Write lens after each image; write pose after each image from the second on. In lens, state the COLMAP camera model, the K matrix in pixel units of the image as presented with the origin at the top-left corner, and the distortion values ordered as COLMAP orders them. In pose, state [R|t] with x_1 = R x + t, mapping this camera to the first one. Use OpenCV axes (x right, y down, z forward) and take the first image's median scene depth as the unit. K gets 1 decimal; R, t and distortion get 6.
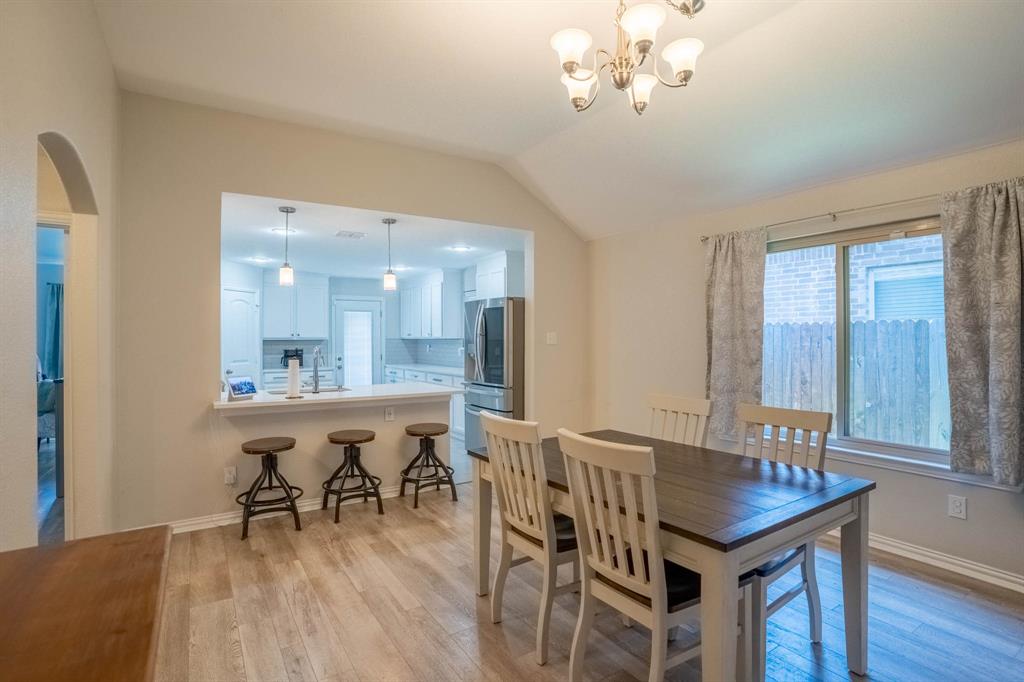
lens RADIAL K [[502.3, 0, 514.4], [0, 502.3, 337.0], [0, 0, 1]] dist [-0.052124, 0.003941]
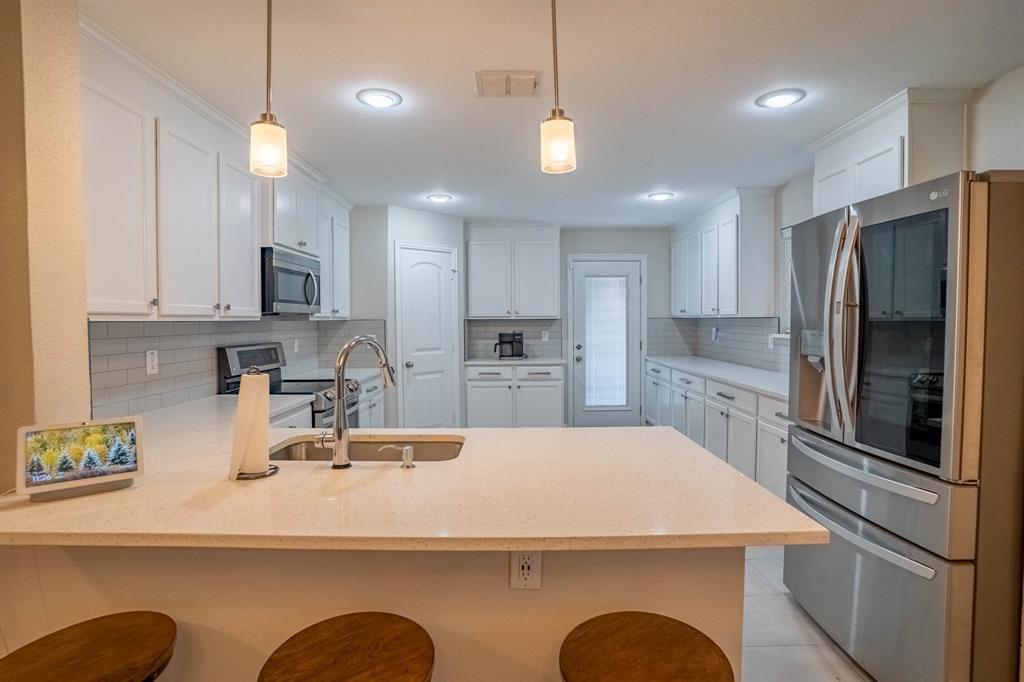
lens RADIAL K [[502.3, 0, 512.0], [0, 502.3, 338.4], [0, 0, 1]] dist [-0.052124, 0.003941]
pose [[0.836795, 0.020461, -0.547134, -0.080218], [0.003628, 0.999072, 0.042911, 0.003598], [0.547505, -0.037893, 0.835944, 0.620350]]
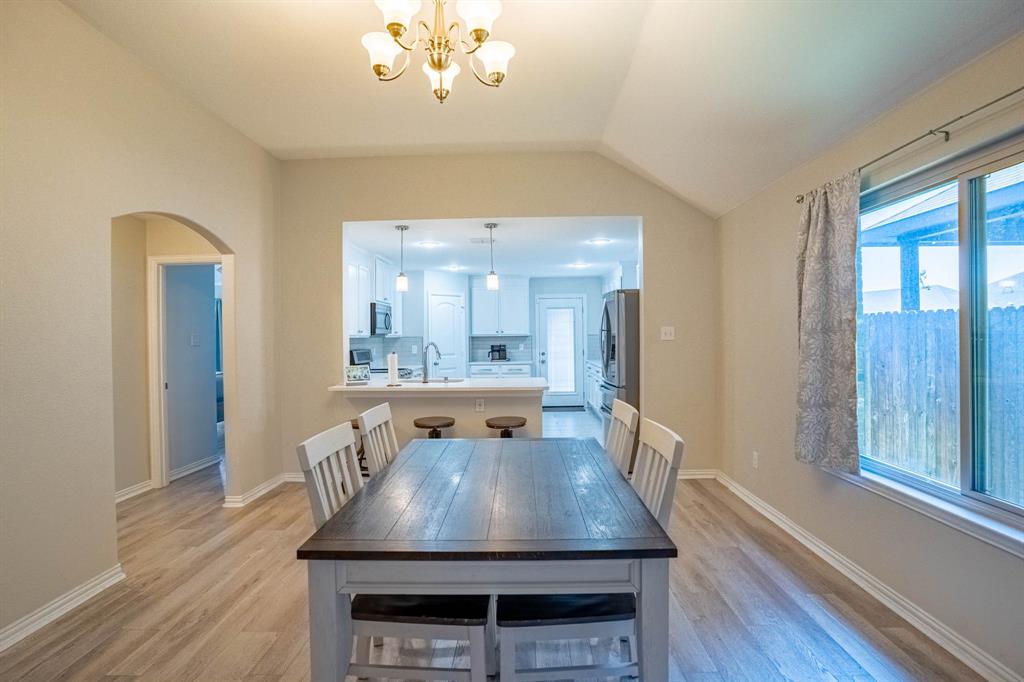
lens RADIAL K [[502.3, 0, 518.3], [0, 502.3, 339.3], [0, 0, 1]] dist [-0.052124, 0.003941]
pose [[0.831222, -0.002226, -0.555937, 0.347789], [0.010429, 0.999878, 0.011590, 0.000071], [0.555843, -0.015432, 0.831144, 0.120795]]
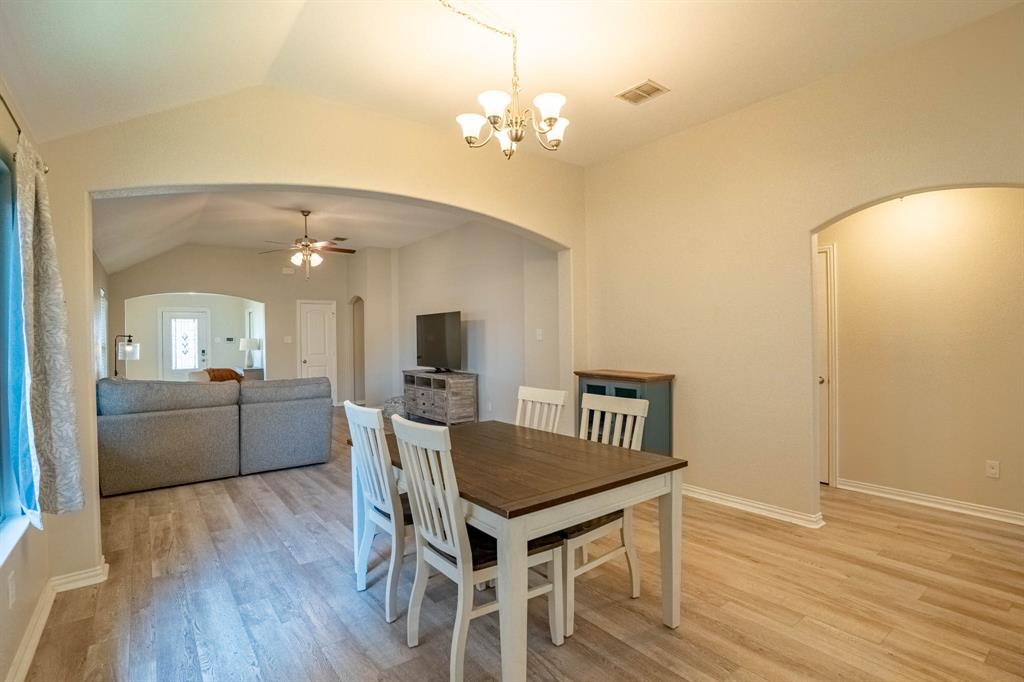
lens RADIAL K [[502.3, 0, 506.2], [0, 502.3, 339.3], [0, 0, 1]] dist [-0.052124, 0.003941]
pose [[-0.998682, 0.018443, -0.047895, 0.129525], [0.018338, 0.999828, 0.002630, 0.002796], [0.047935, 0.001748, -0.998849, 0.931478]]
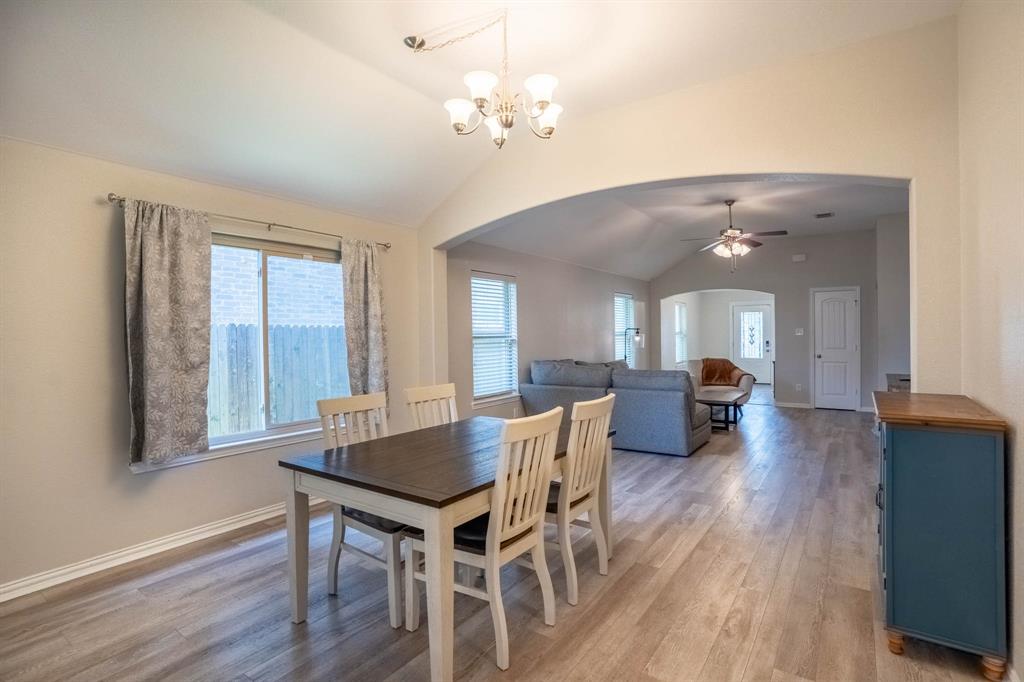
lens RADIAL K [[502.3, 0, 517.7], [0, 502.3, 336.3], [0, 0, 1]] dist [-0.052124, 0.003941]
pose [[-0.381827, 0.004042, 0.924225, -0.375672], [0.007858, 0.999968, -0.001127, 0.003302], [-0.924200, 0.006832, -0.381847, 0.586384]]
